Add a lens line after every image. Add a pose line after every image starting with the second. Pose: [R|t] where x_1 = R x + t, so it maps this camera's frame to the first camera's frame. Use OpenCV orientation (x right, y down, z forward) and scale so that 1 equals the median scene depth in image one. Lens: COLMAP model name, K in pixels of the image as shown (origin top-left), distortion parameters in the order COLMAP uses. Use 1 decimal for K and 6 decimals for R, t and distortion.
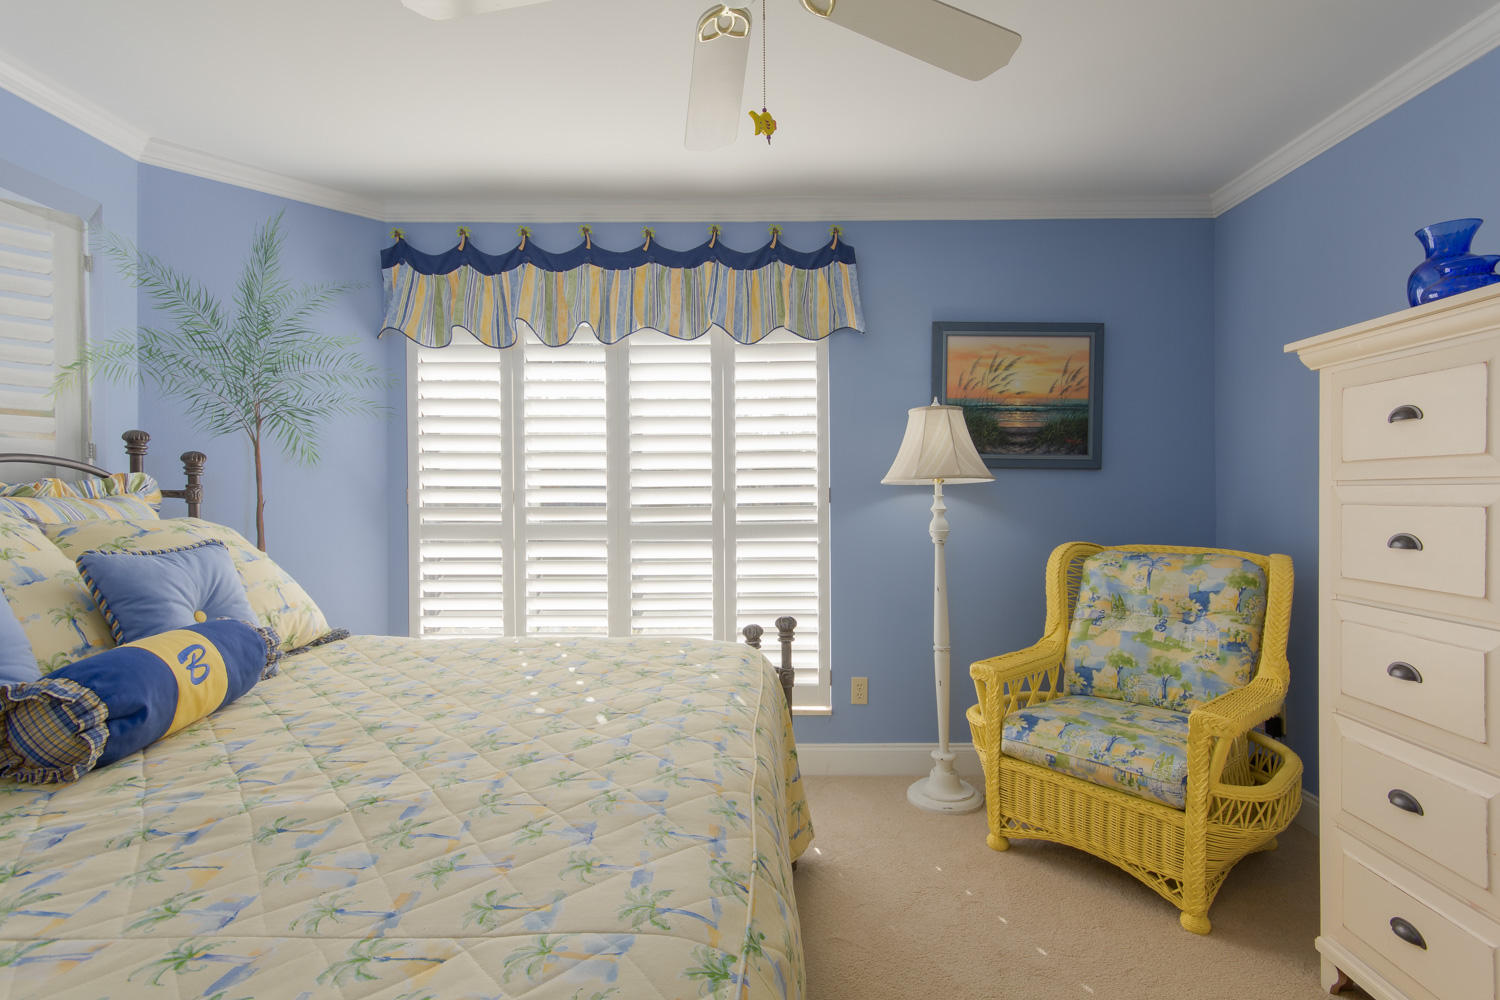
lens RADIAL K [[718.4, 0, 752.4], [0, 718.4, 502.3], [0, 0, 1]] dist [0.012034, 0.004430]
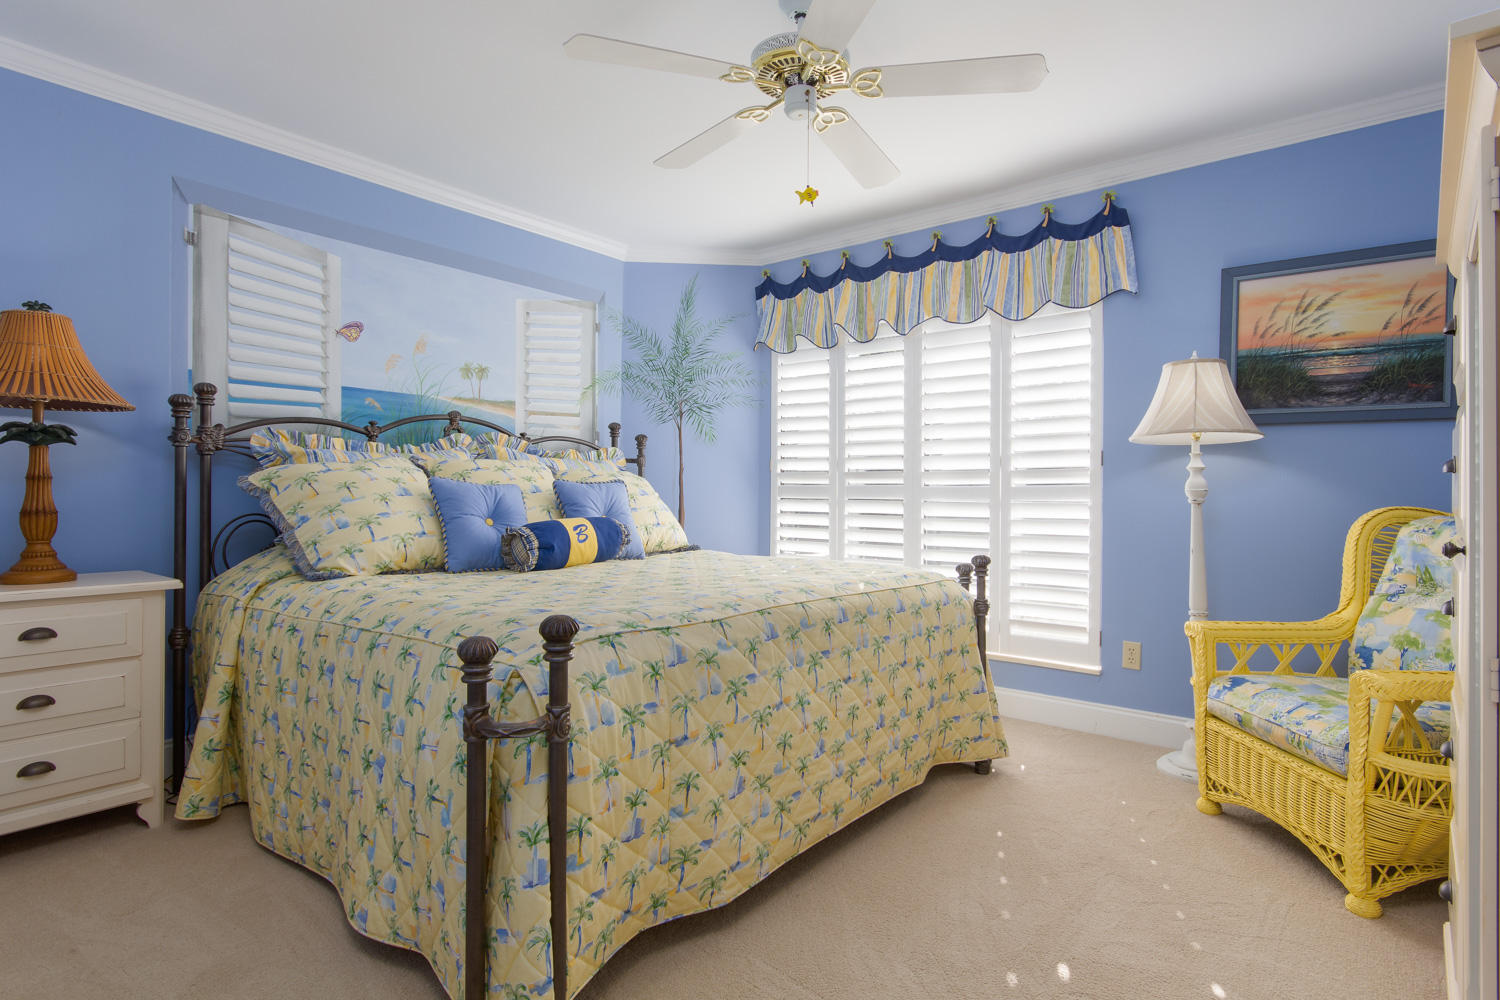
lens RADIAL K [[772.9, 0, 759.8], [0, 772.9, 498.6], [0, 0, 1]] dist [0.017109, -0.001576]
pose [[0.786711, 0.012921, -0.617186, 0.441581], [-0.015896, 0.999873, 0.000670, 0.059169], [0.617116, 0.009283, 0.786817, -0.170555]]
